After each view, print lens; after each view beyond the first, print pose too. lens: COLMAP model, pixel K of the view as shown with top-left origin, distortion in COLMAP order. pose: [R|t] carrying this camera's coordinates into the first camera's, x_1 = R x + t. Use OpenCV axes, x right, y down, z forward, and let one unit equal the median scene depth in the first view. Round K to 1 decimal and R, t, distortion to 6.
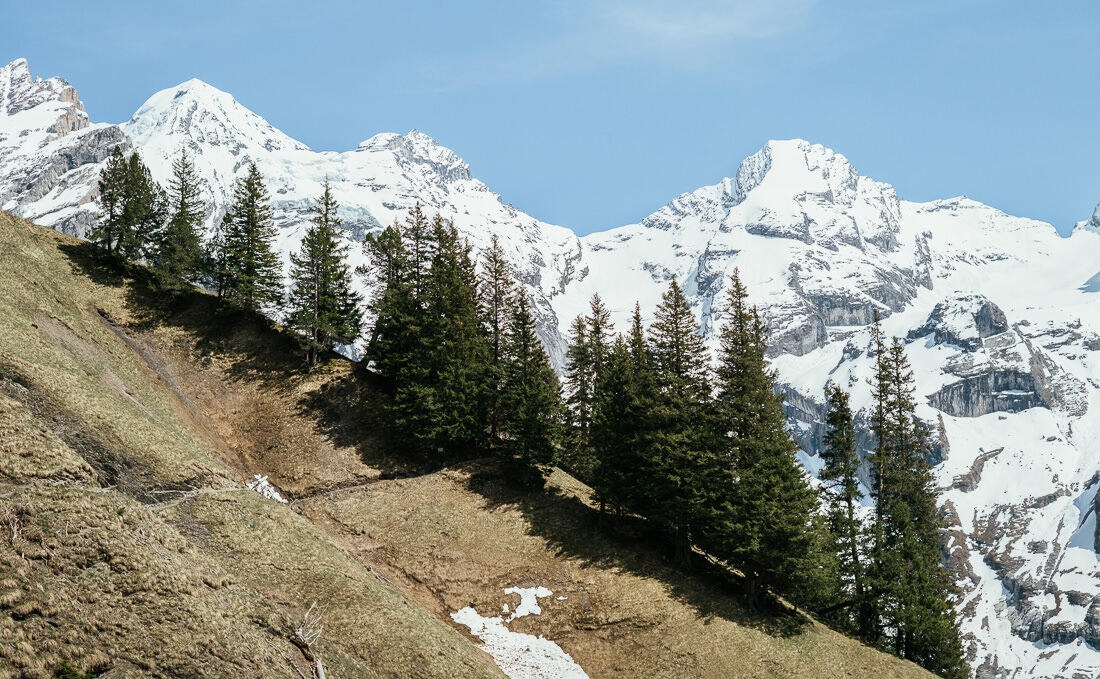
lens RADIAL K [[1511.4, 0, 539.7], [0, 1511.4, 349.5], [0, 0, 1]] dist [-0.218165, 0.000000]
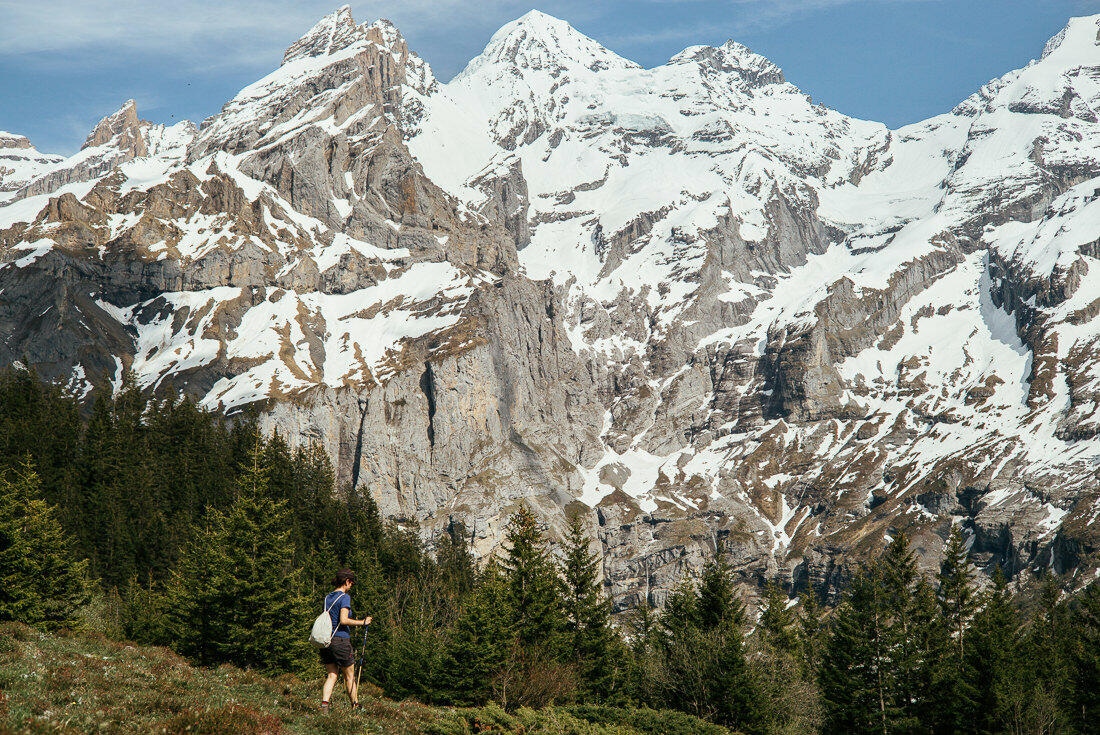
lens RADIAL K [[1538.1, 0, 551.9], [0, 1538.1, 371.3], [0, 0, 1]] dist [0.068154, 0.000000]
pose [[0.950438, -0.022092, -0.310127, 0.167259], [0.041221, 0.997621, 0.055263, 0.030651], [0.308168, -0.065308, 0.949088, -0.140704]]
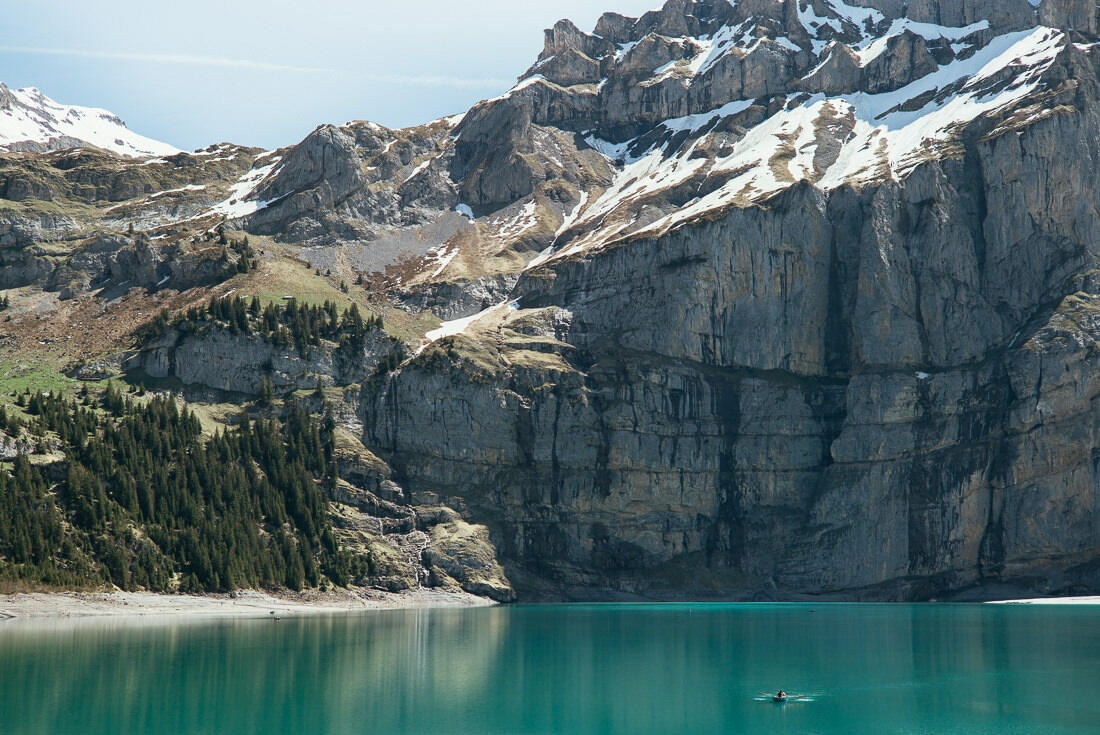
lens RADIAL K [[1538.1, 0, 553.1], [0, 1538.1, 364.3], [0, 0, 1]] dist [0.068154, 0.000000]
pose [[0.659348, -0.076000, -0.747986, 0.167901], [0.129055, 0.991552, 0.013014, 0.099472], [0.740678, -0.105112, 0.663586, 0.054733]]
